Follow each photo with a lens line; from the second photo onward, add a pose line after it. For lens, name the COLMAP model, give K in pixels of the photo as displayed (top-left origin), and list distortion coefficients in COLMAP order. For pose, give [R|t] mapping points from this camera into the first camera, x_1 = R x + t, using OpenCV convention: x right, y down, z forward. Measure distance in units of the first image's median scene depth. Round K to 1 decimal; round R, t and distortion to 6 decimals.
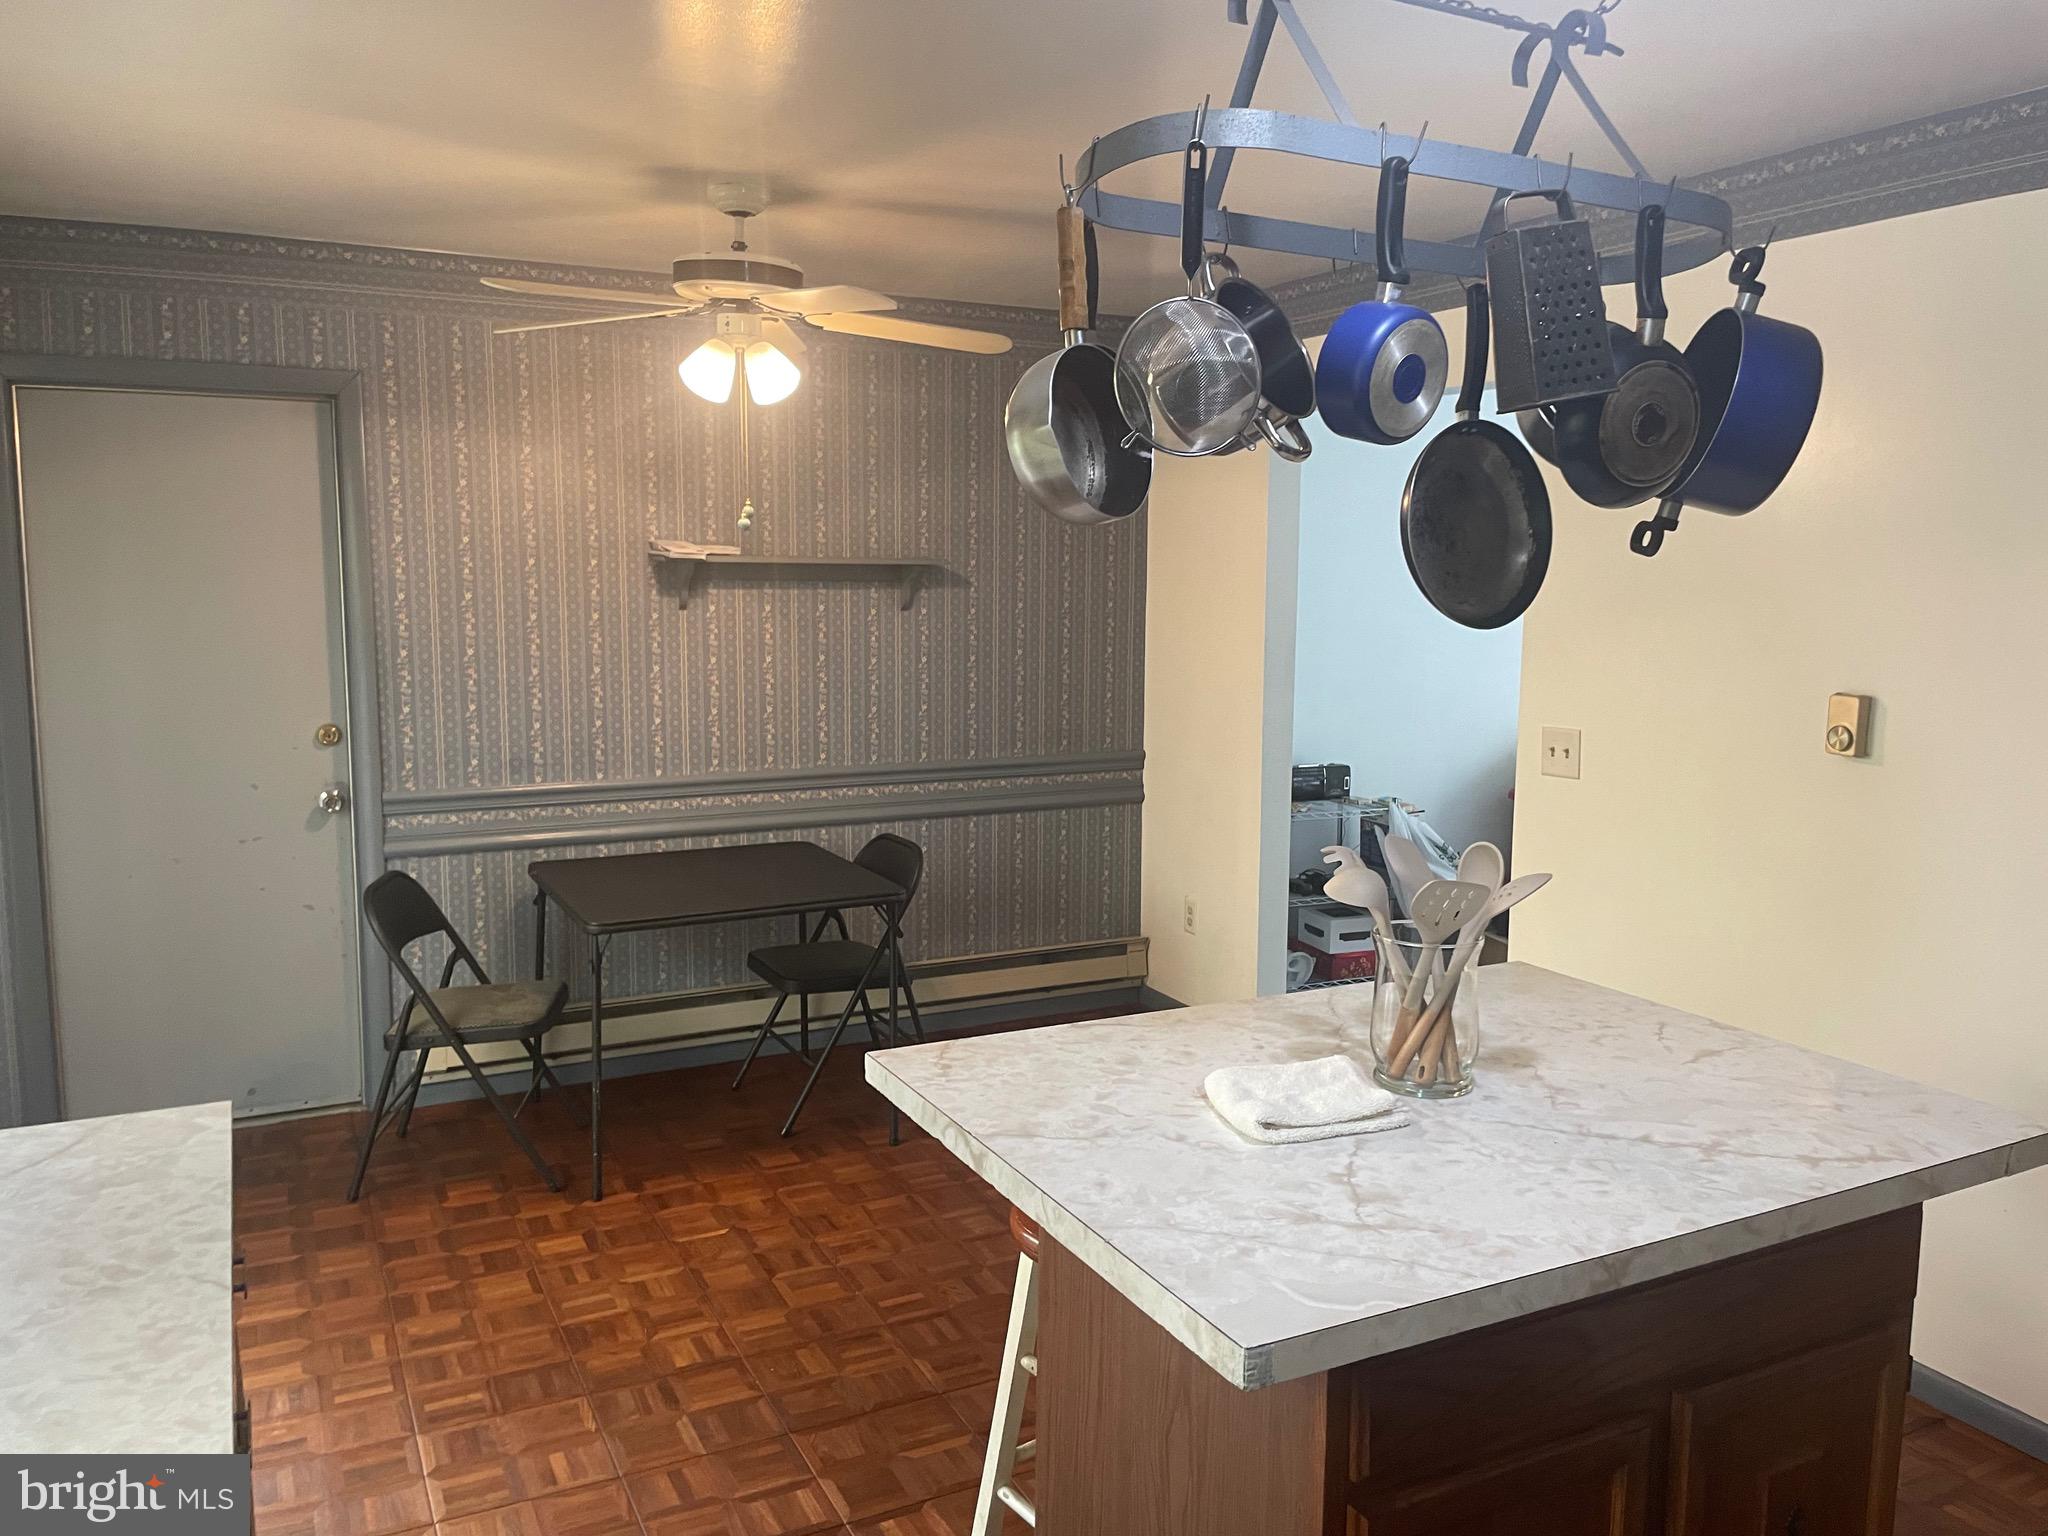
lens RADIAL K [[1534.6, 0, 1035.5], [0, 1534.6, 762.5], [0, 0, 1]] dist [0.081863, -0.111169]
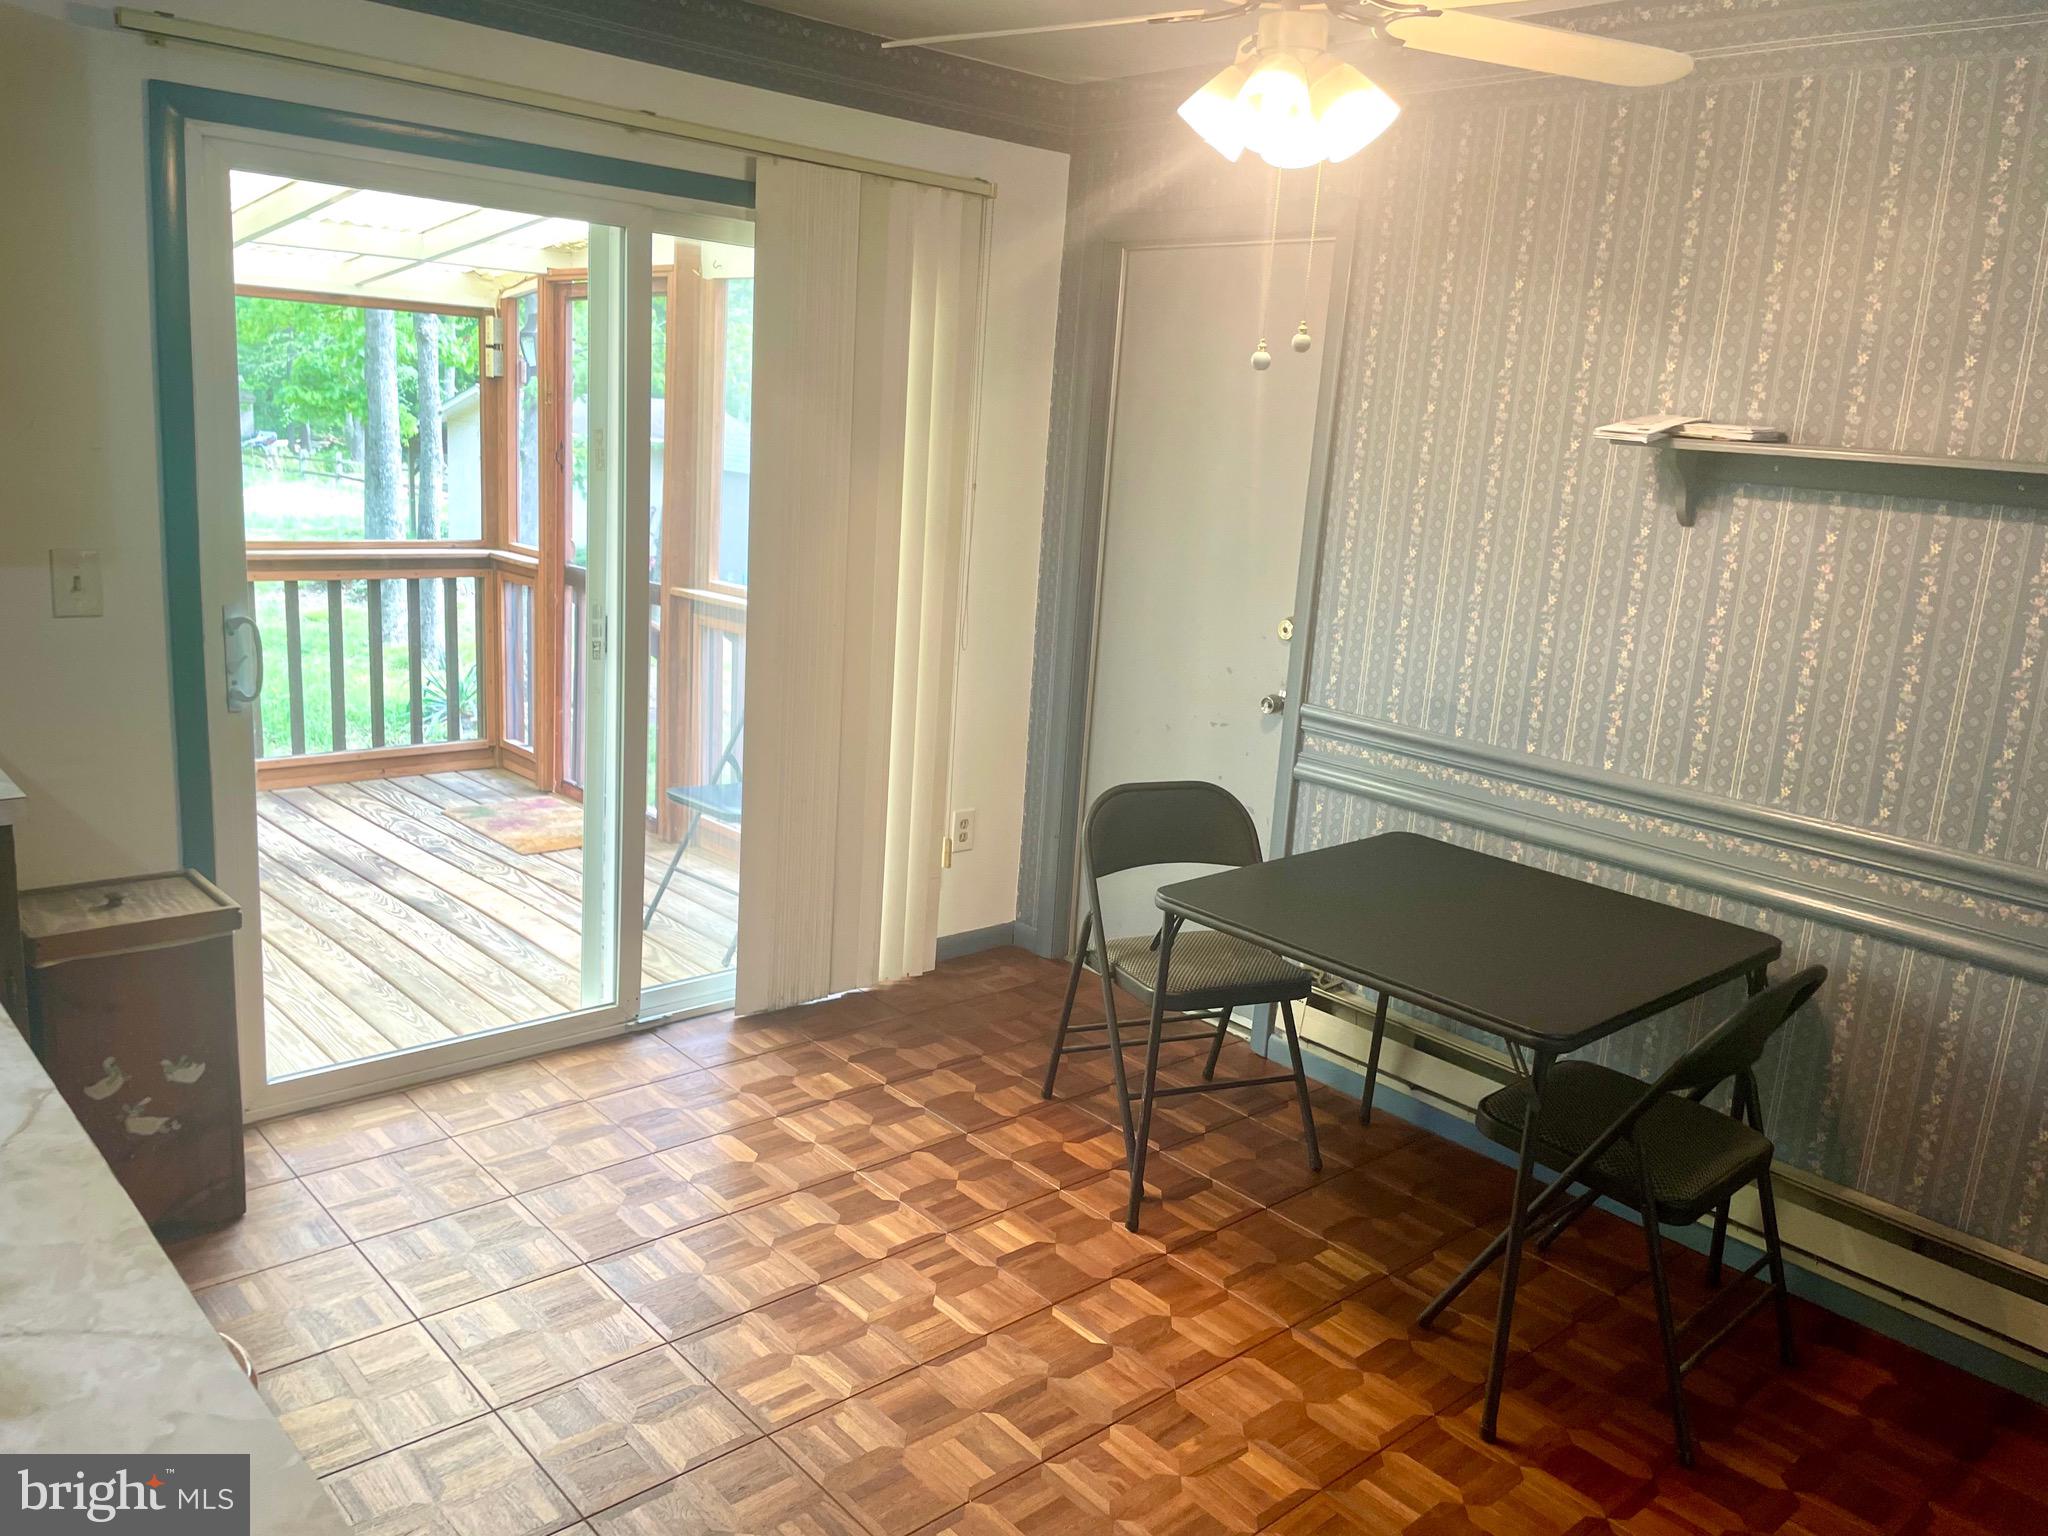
lens RADIAL K [[1534.6, 0, 1039.4], [0, 1534.6, 768.8], [0, 0, 1]] dist [0.081863, -0.111169]
pose [[0.271613, 0.225337, -0.935655, 0.330988], [-0.195744, 0.964817, 0.175537, -0.063867], [0.942290, 0.135470, 0.306165, 0.574096]]
